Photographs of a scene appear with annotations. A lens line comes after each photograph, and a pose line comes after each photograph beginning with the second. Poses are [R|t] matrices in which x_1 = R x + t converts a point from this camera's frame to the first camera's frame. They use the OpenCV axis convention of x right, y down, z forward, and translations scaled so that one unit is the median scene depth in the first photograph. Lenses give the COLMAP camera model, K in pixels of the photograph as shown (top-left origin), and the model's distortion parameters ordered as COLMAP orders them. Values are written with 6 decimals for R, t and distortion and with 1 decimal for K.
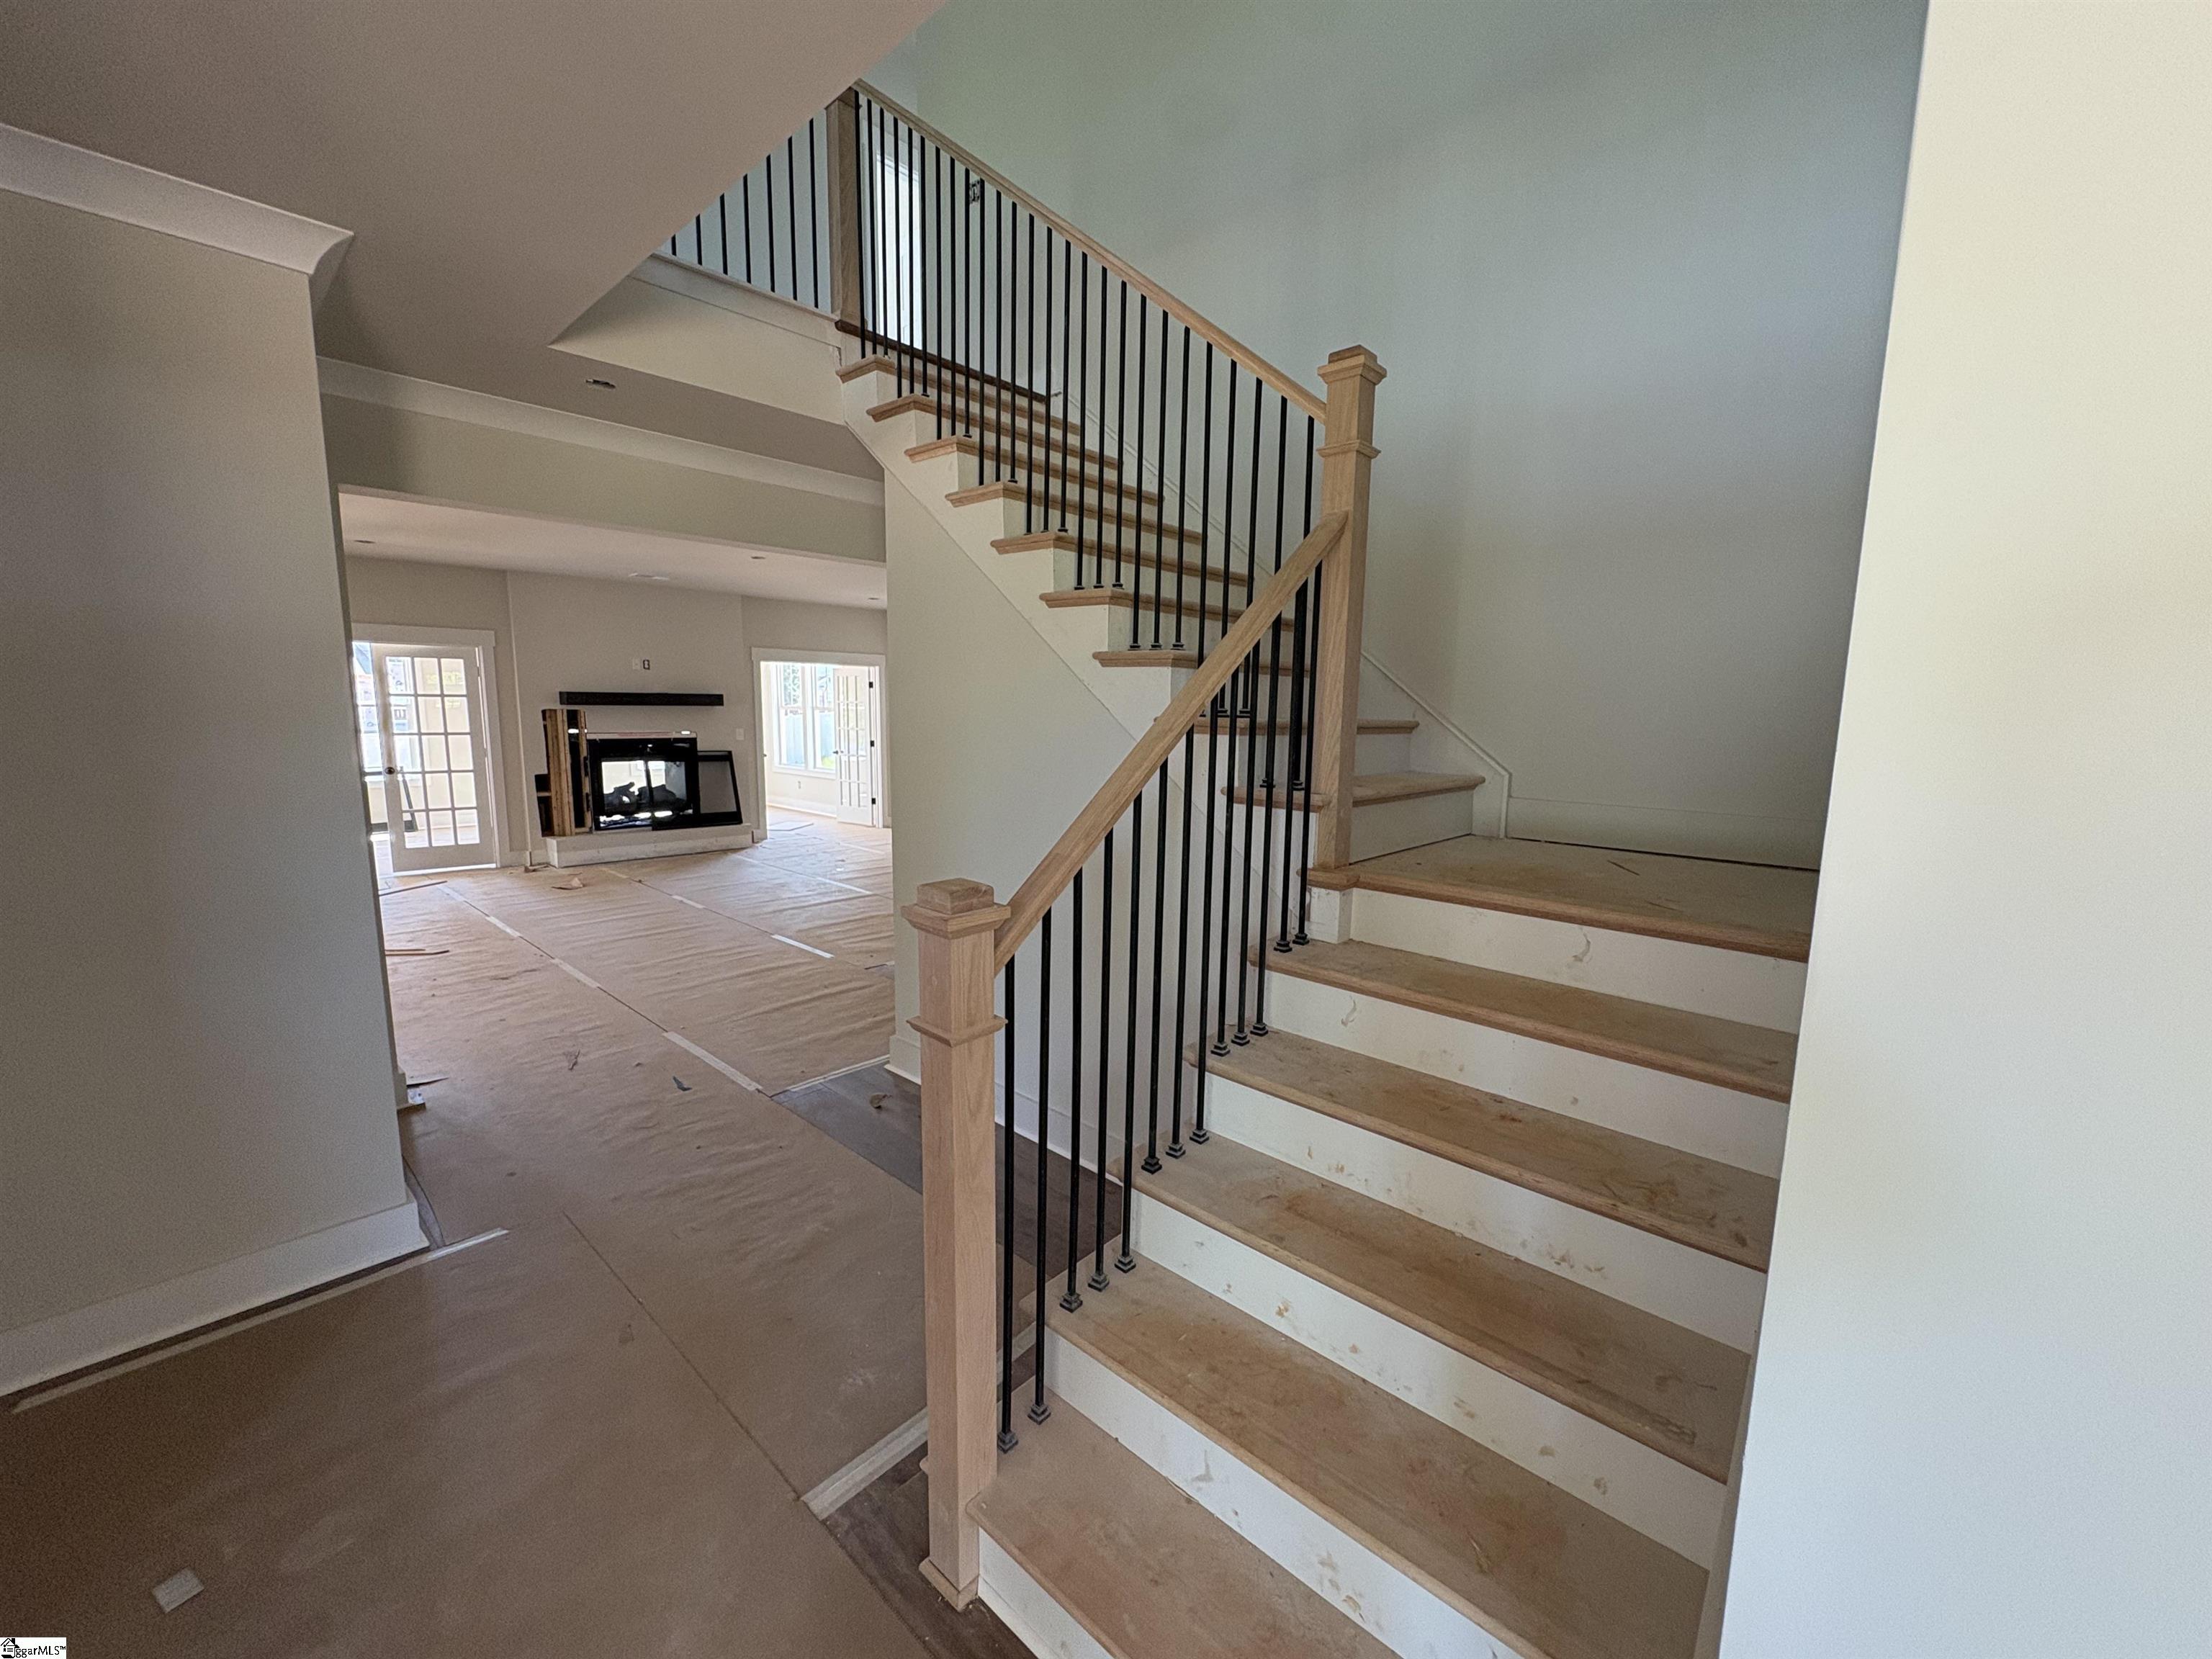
lens RADIAL K [[878.4, 0, 1107.1], [0, 878.4, 830.4], [0, 0, 1]] dist [-0.003943, -0.000102]
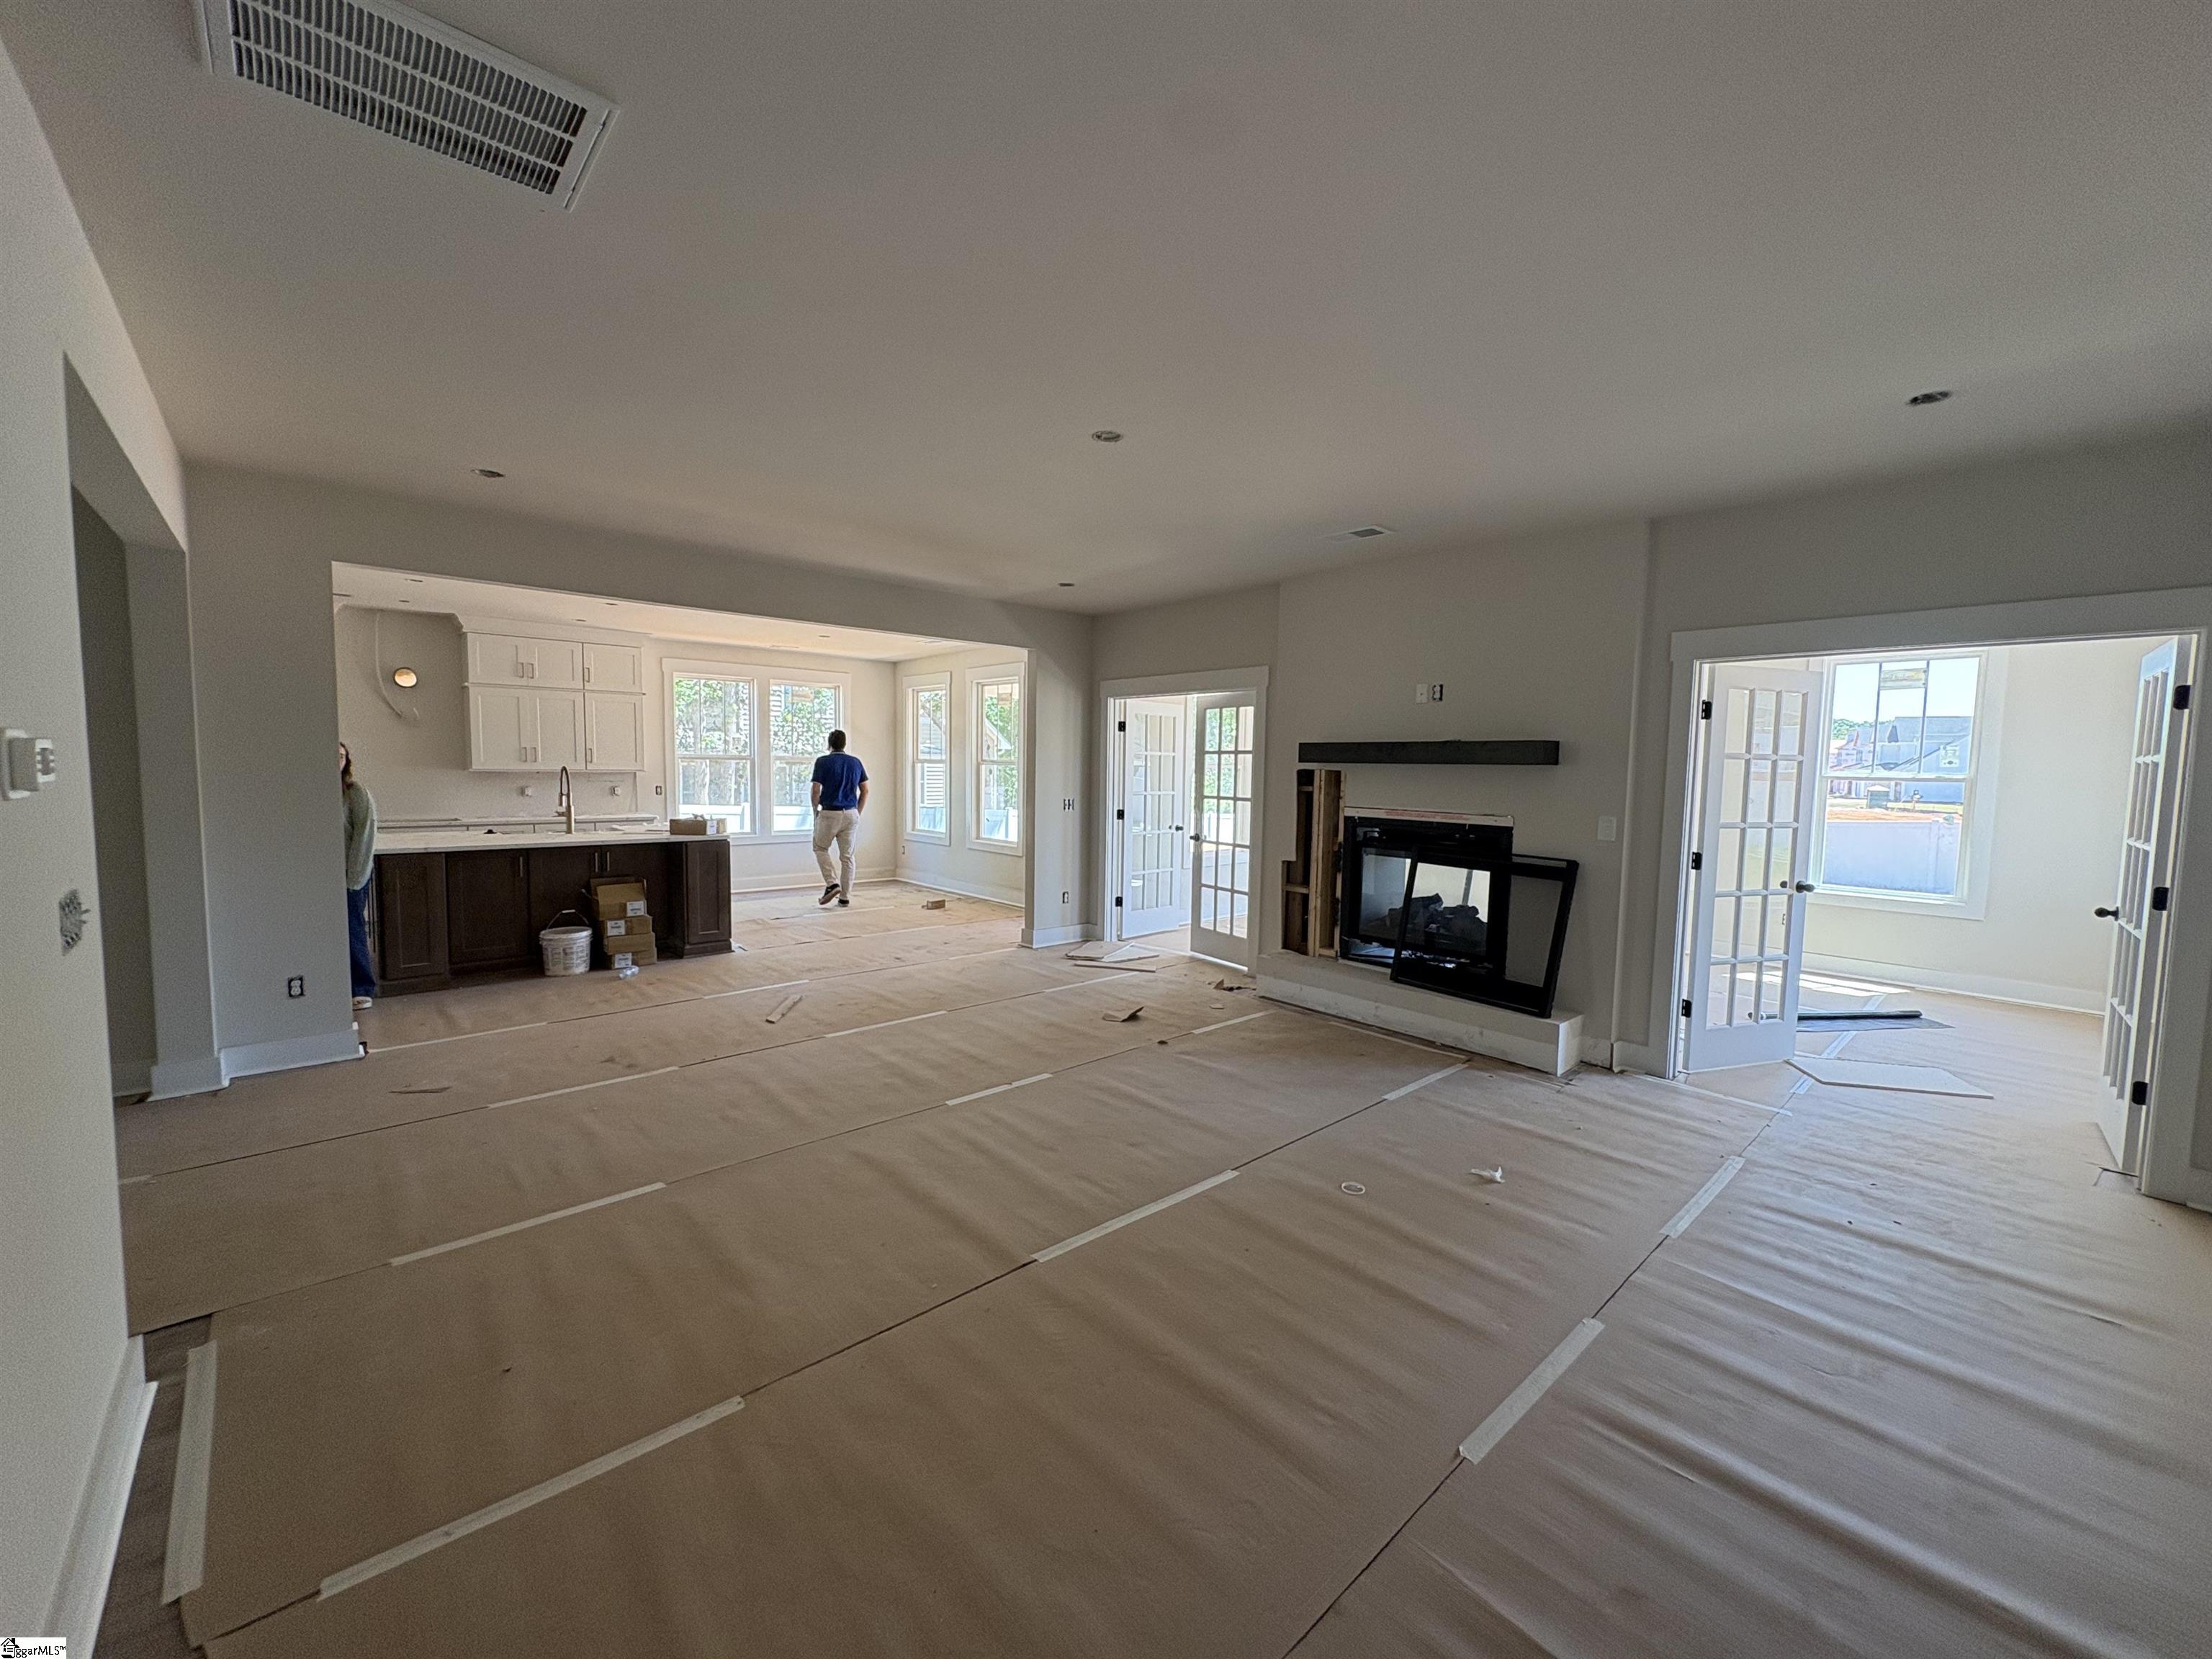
lens RADIAL K [[878.4, 0, 1108.9], [0, 878.4, 823.5], [0, 0, 1]] dist [-0.003943, -0.000102]
pose [[-0.085923, 0.047585, -0.995165, 0.059843], [-0.162268, 0.984853, 0.061103, -0.105973], [0.982999, 0.166734, -0.076900, 0.849648]]
